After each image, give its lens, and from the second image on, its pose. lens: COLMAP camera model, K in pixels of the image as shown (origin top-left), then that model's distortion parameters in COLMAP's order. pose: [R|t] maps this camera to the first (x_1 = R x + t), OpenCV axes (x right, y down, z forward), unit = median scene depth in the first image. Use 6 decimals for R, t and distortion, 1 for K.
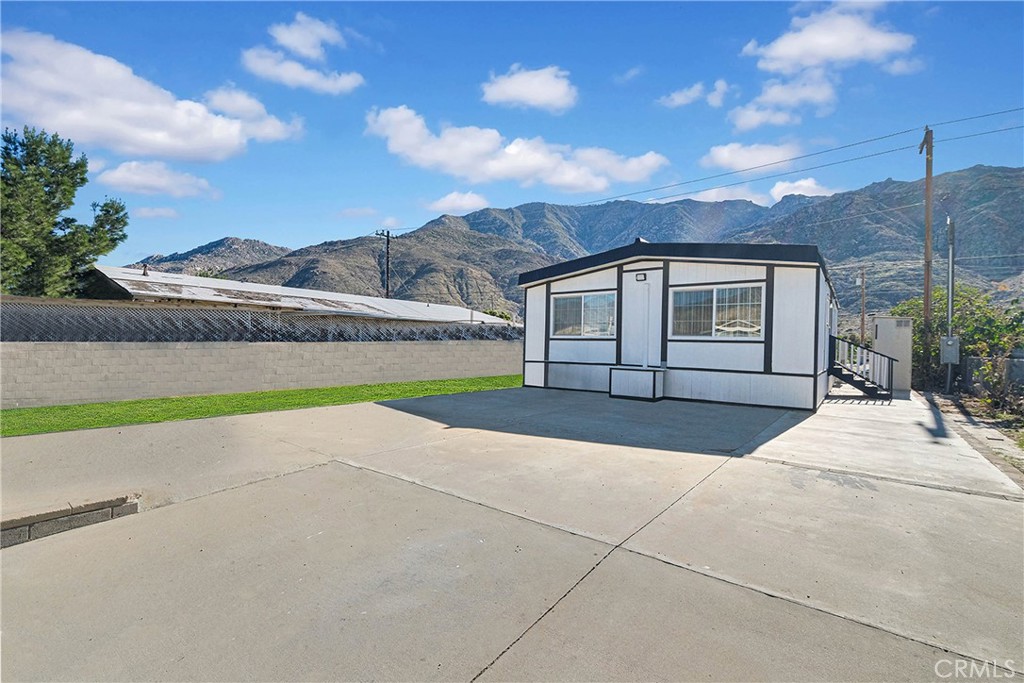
lens RADIAL K [[451.1, 0, 504.2], [0, 451.1, 343.5], [0, 0, 1]] dist [0.002491, 0.000850]
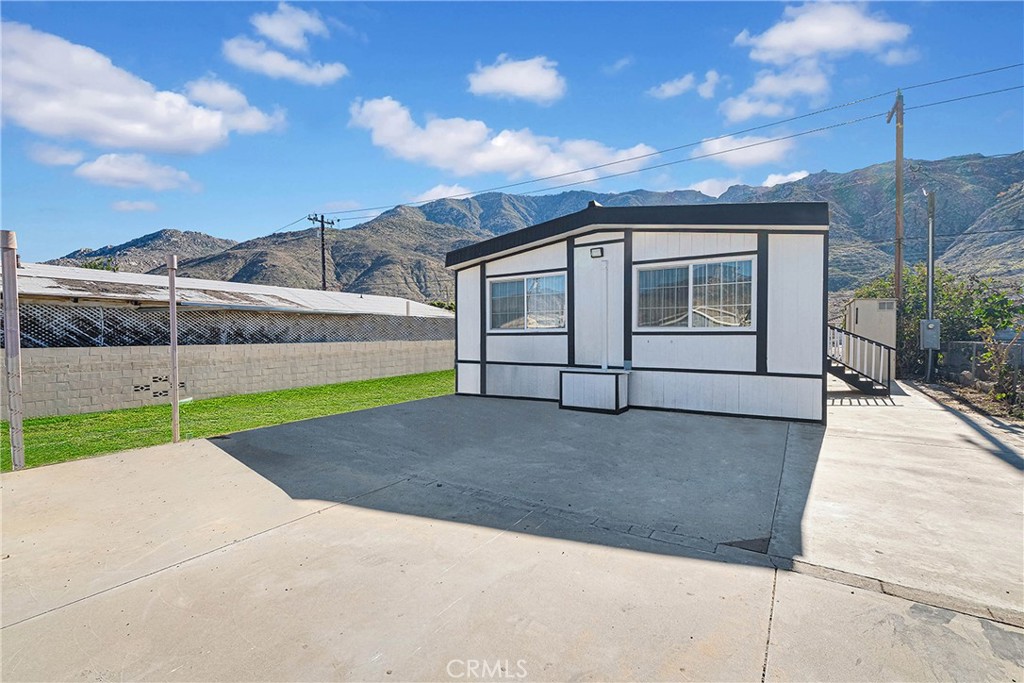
lens RADIAL K [[451.1, 0, 503.6], [0, 451.1, 344.0], [0, 0, 1]] dist [0.002491, 0.000850]
pose [[0.995966, -0.027586, 0.085389, 0.067735], [0.025791, 0.999424, 0.022049, -0.010372], [-0.085948, -0.019758, 0.996104, 0.221200]]
